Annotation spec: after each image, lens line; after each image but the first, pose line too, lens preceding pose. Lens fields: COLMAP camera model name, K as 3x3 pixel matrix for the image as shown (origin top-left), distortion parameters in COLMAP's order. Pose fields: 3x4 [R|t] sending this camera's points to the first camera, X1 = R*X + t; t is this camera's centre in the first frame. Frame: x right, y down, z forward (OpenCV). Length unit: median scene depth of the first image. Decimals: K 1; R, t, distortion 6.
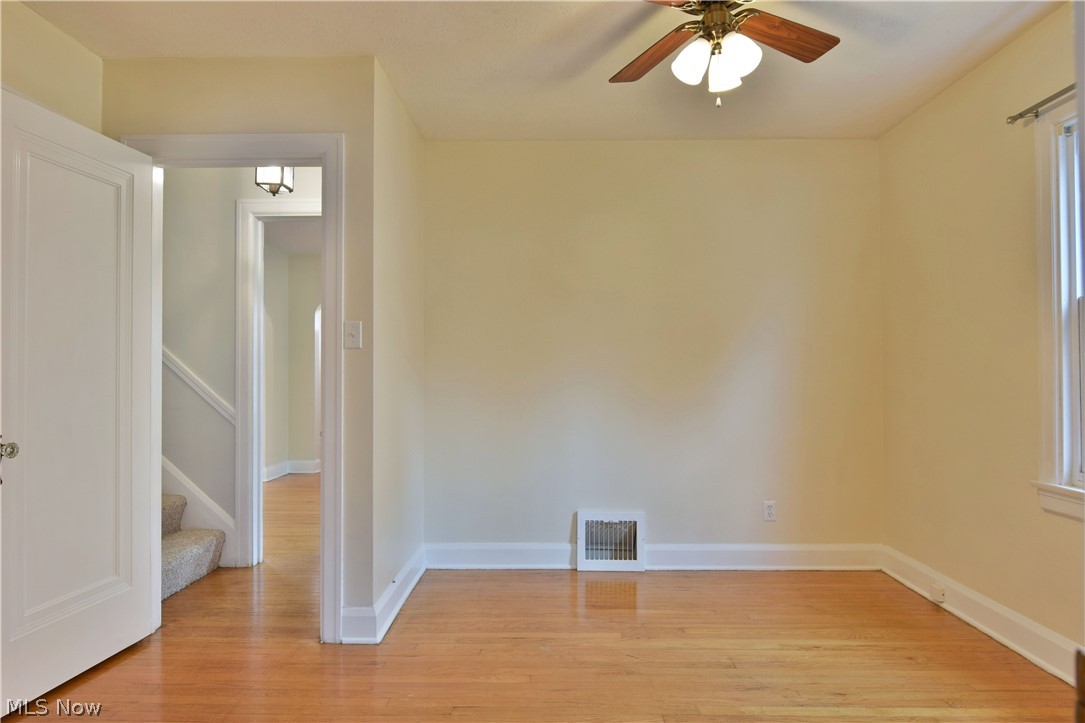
lens RADIAL K [[663.6, 0, 545.0], [0, 663.6, 363.4], [0, 0, 1]] dist [-0.012836, -0.002000]
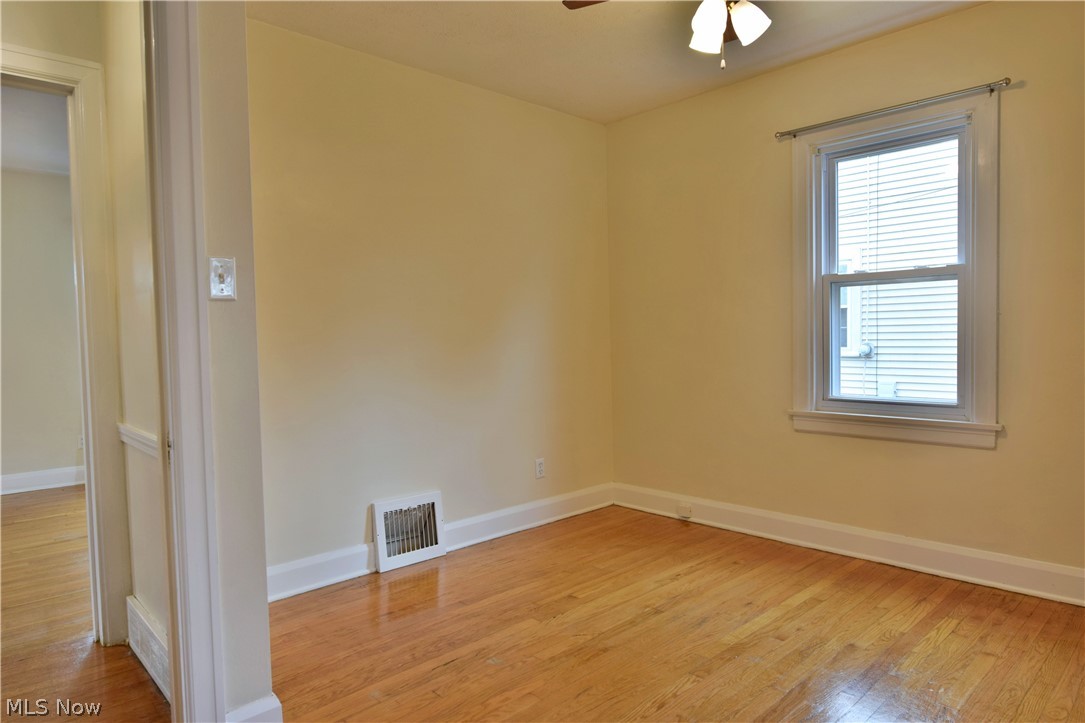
lens RADIAL K [[663.6, 0, 545.0], [0, 663.6, 363.4], [0, 0, 1]] dist [-0.012836, -0.002000]
pose [[0.715121, -0.043060, 0.697673, -0.453880], [0.010403, 0.998646, 0.050973, 0.006621], [-0.698923, -0.029194, 0.714601, 0.310133]]
